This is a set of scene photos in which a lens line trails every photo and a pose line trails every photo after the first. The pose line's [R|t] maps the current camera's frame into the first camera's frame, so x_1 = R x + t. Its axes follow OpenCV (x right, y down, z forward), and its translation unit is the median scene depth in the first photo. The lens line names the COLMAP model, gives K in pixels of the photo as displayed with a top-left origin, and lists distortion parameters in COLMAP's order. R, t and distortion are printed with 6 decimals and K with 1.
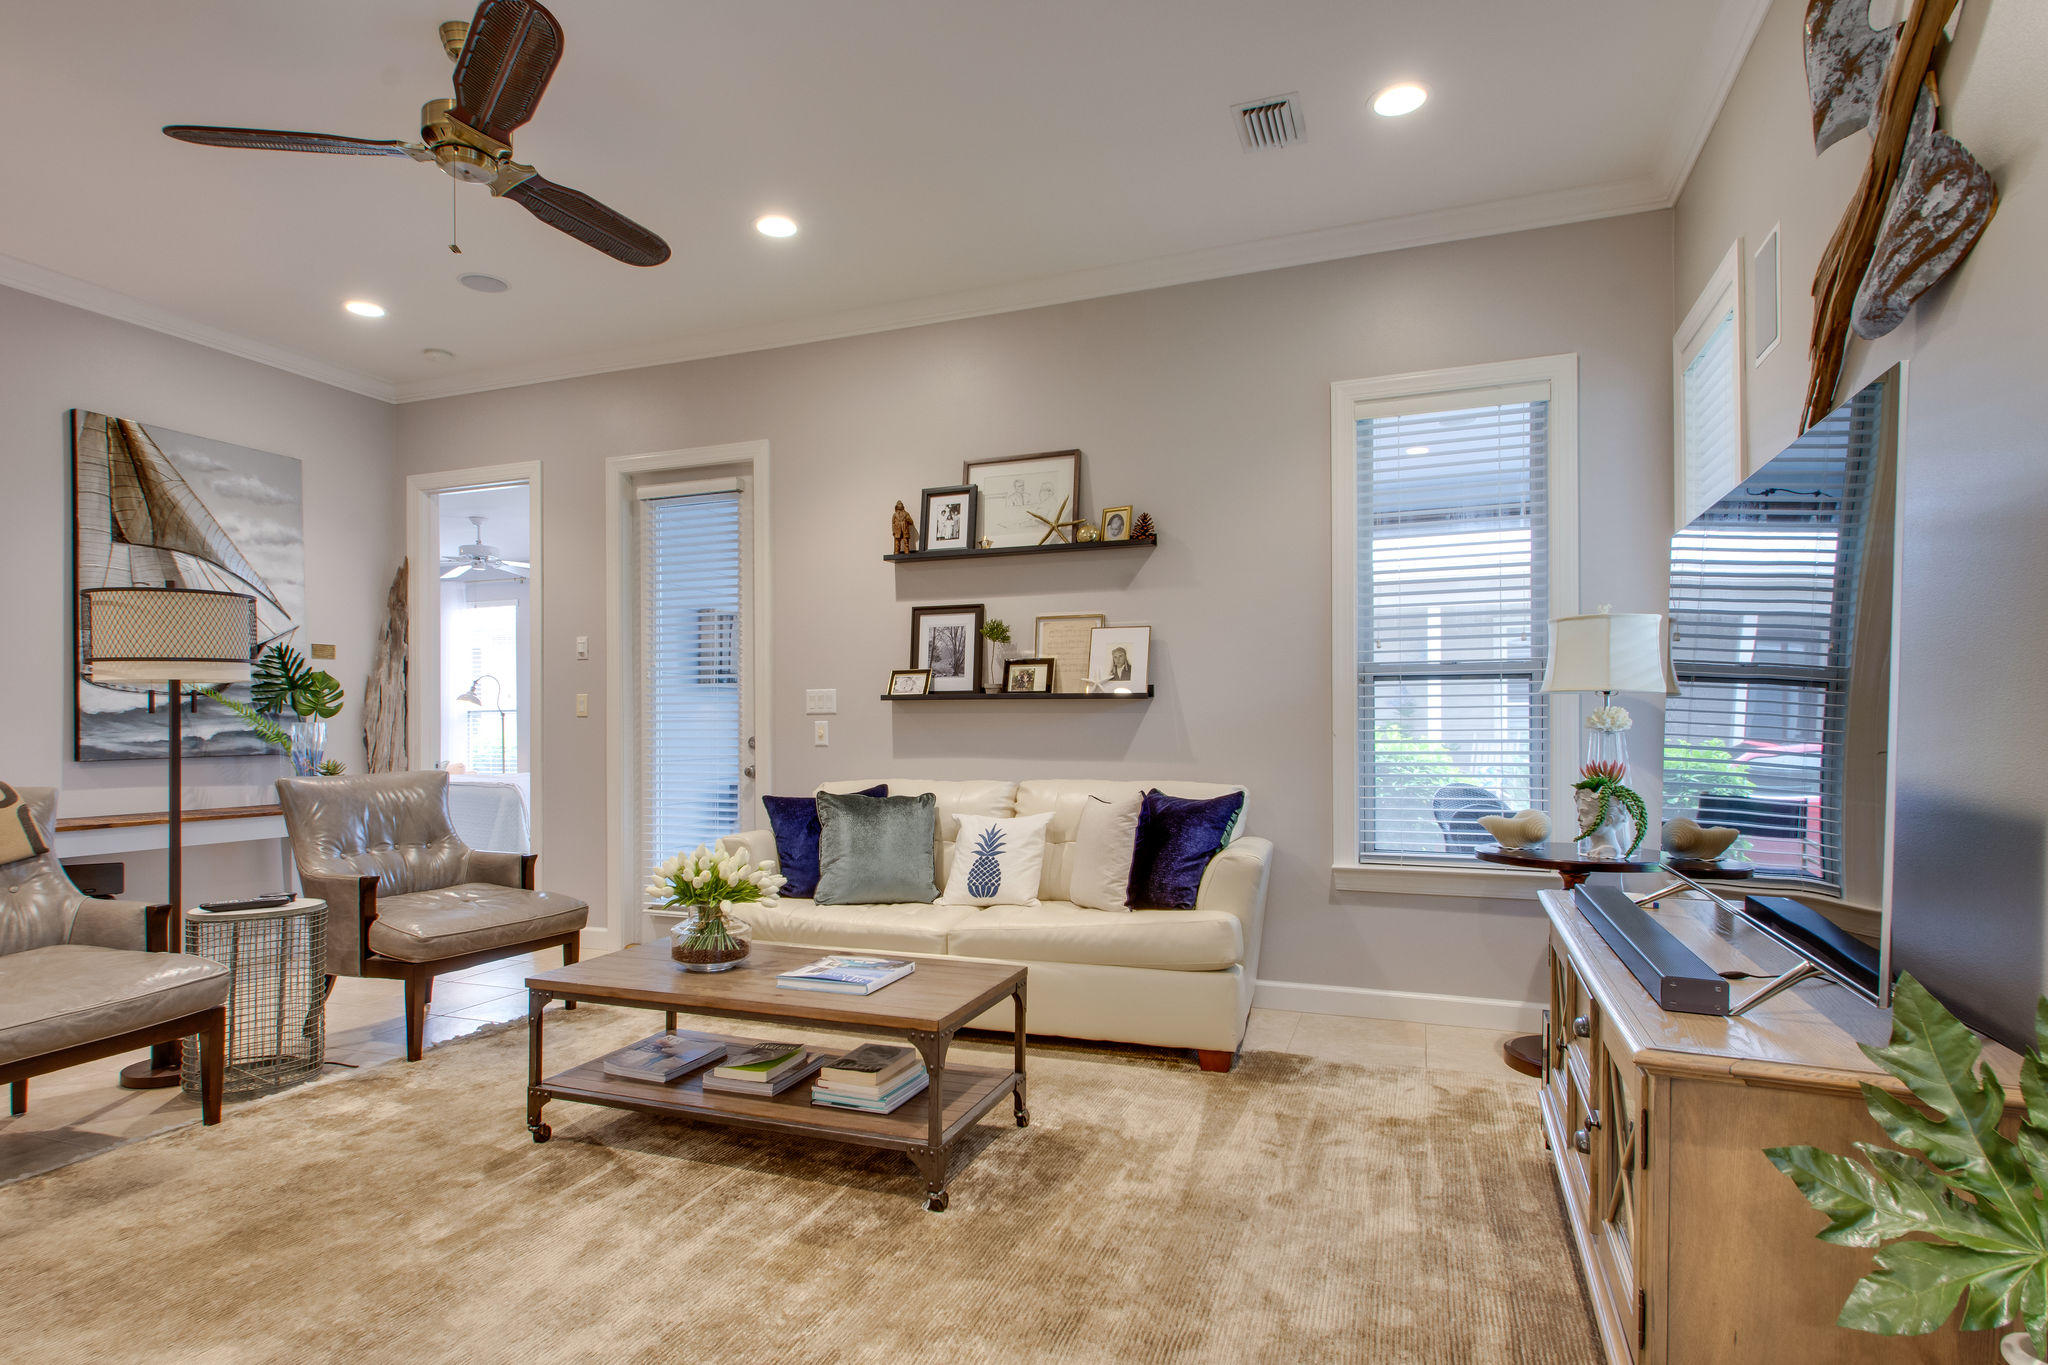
lens RADIAL K [[1078.4, 0, 989.3], [0, 1078.4, 713.3], [0, 0, 1]] dist [0.002547, -0.001034]
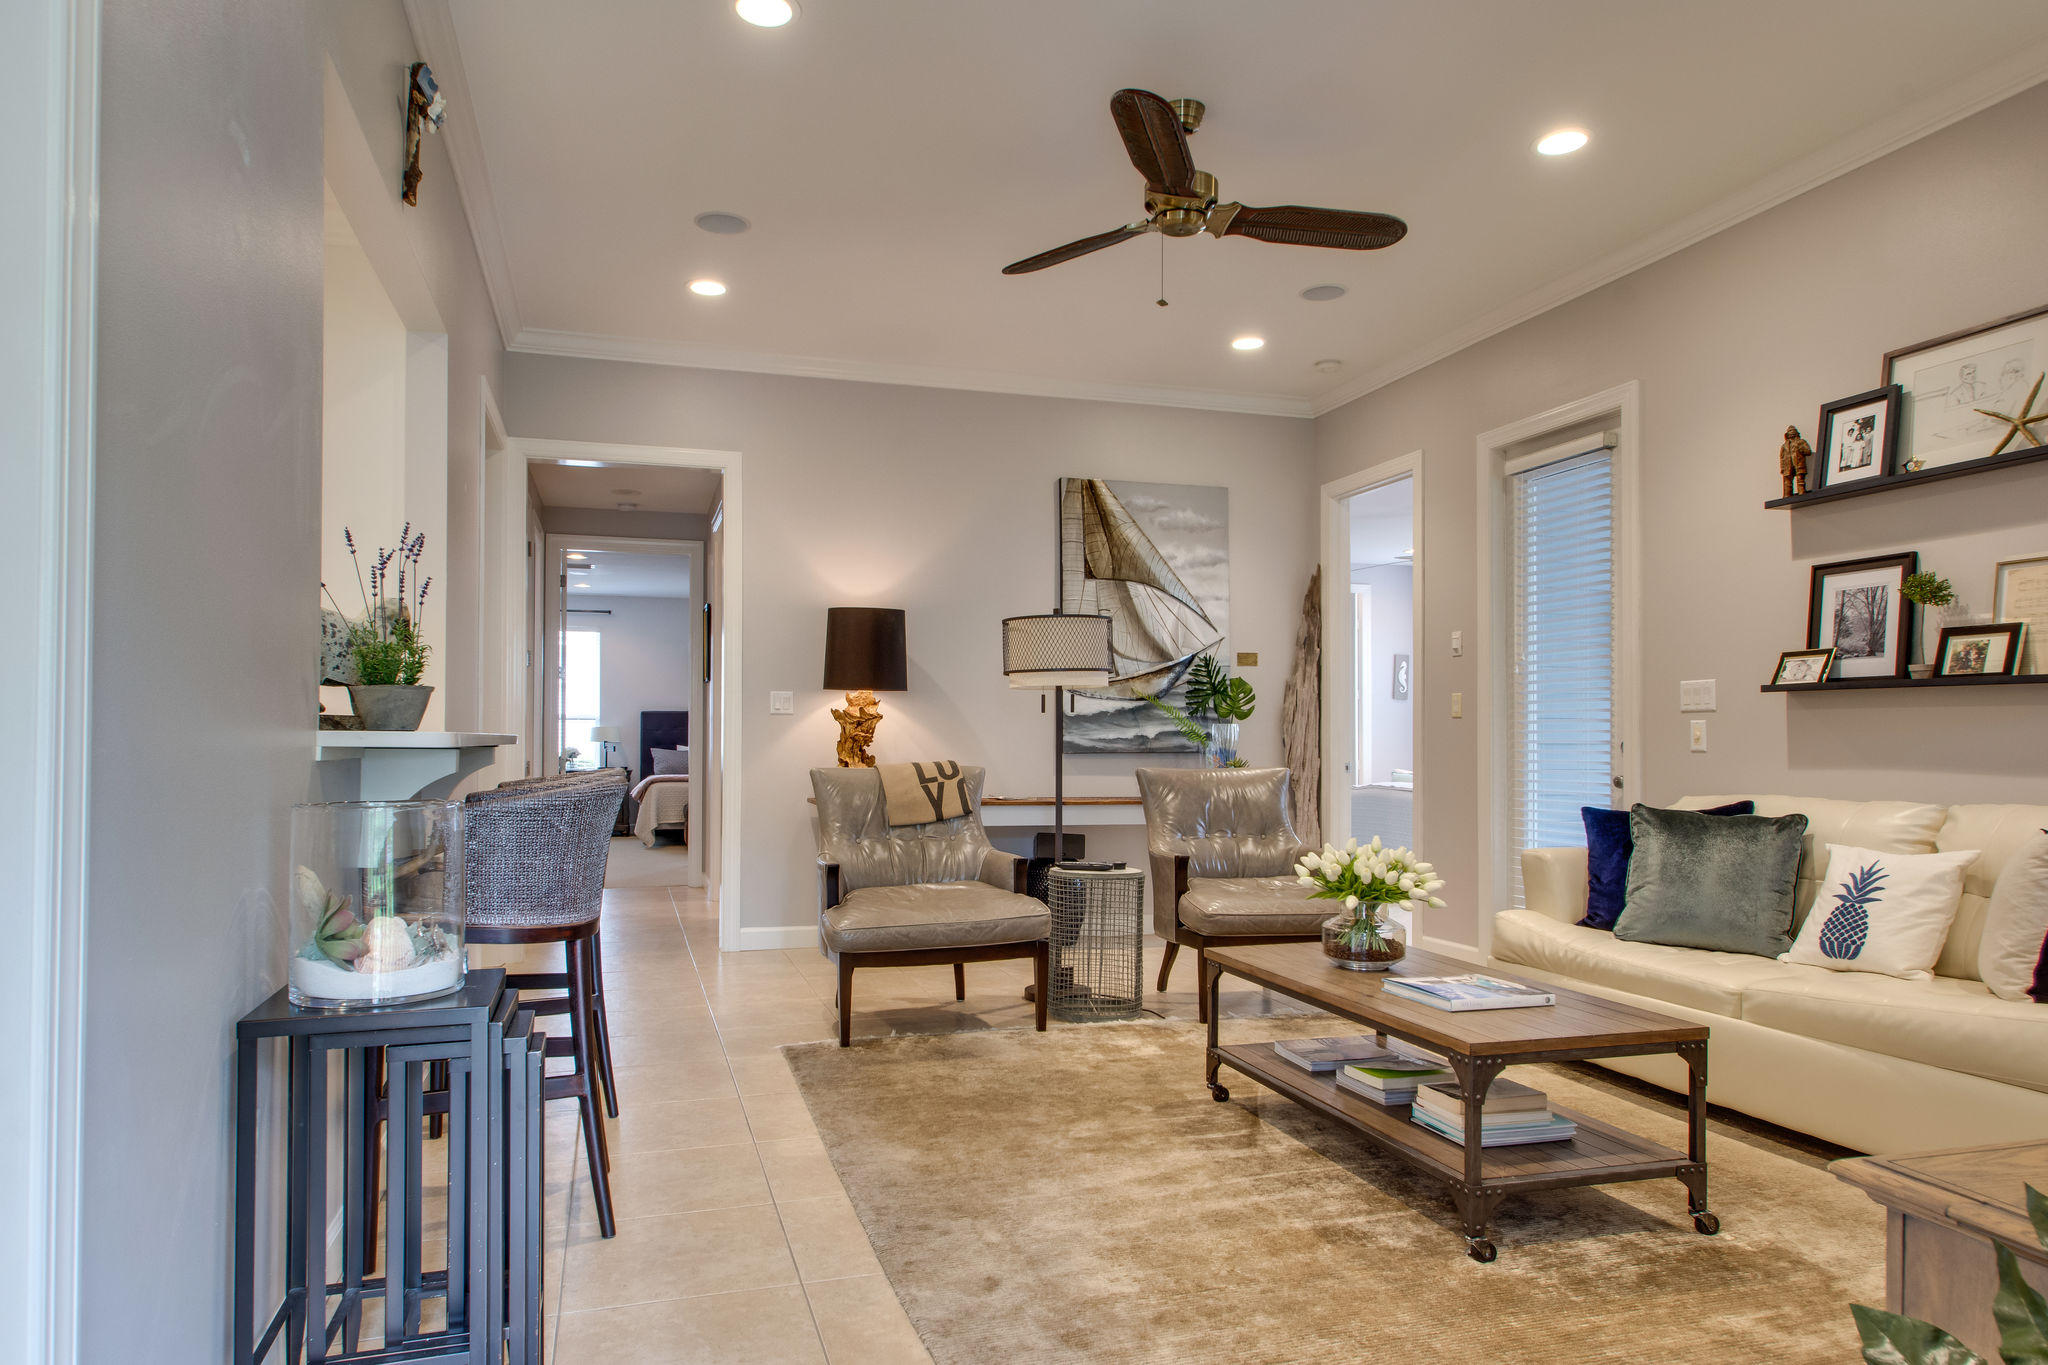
lens RADIAL K [[1248.3, 0, 997.2], [0, 1248.3, 720.1], [0, 0, 1]] dist [-0.000472, -0.000173]
pose [[0.615892, -0.004347, -0.787819, 0.272590], [0.001492, 0.999989, -0.004352, 0.011257], [0.787829, 0.001504, 0.615892, 0.029630]]
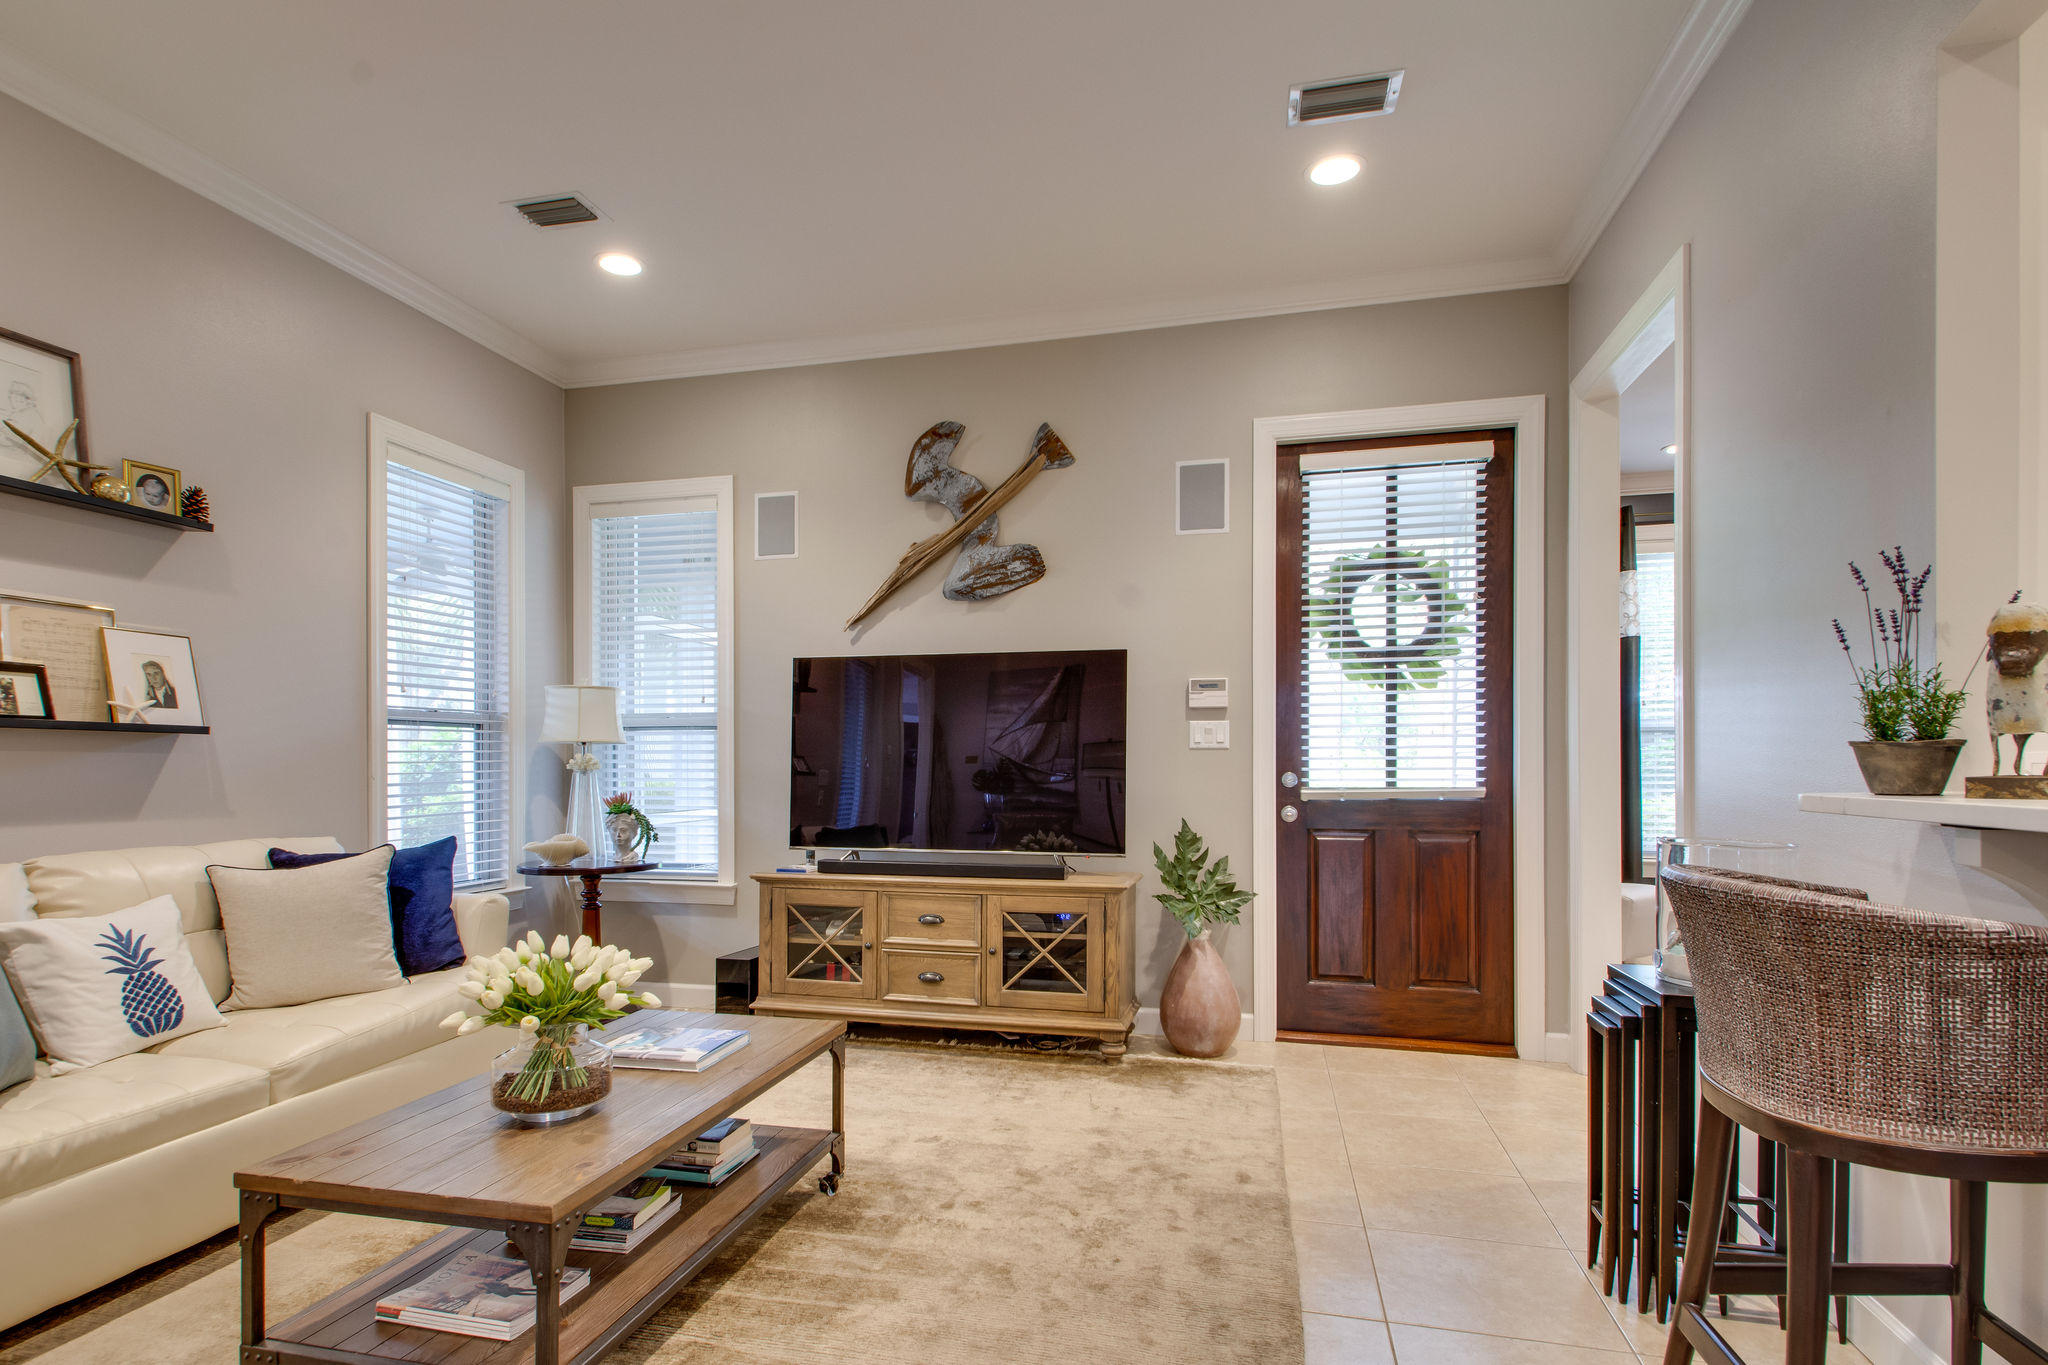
lens RADIAL K [[1047.0, 0, 1013.5], [0, 1047.0, 750.8], [0, 0, 1]] dist [-0.000246, -0.000081]
pose [[-0.136998, 0.010807, 0.990512, -0.624874], [-0.006555, 0.999909, -0.011816, 0.003137], [-0.990550, -0.008112, -0.136915, 0.508912]]
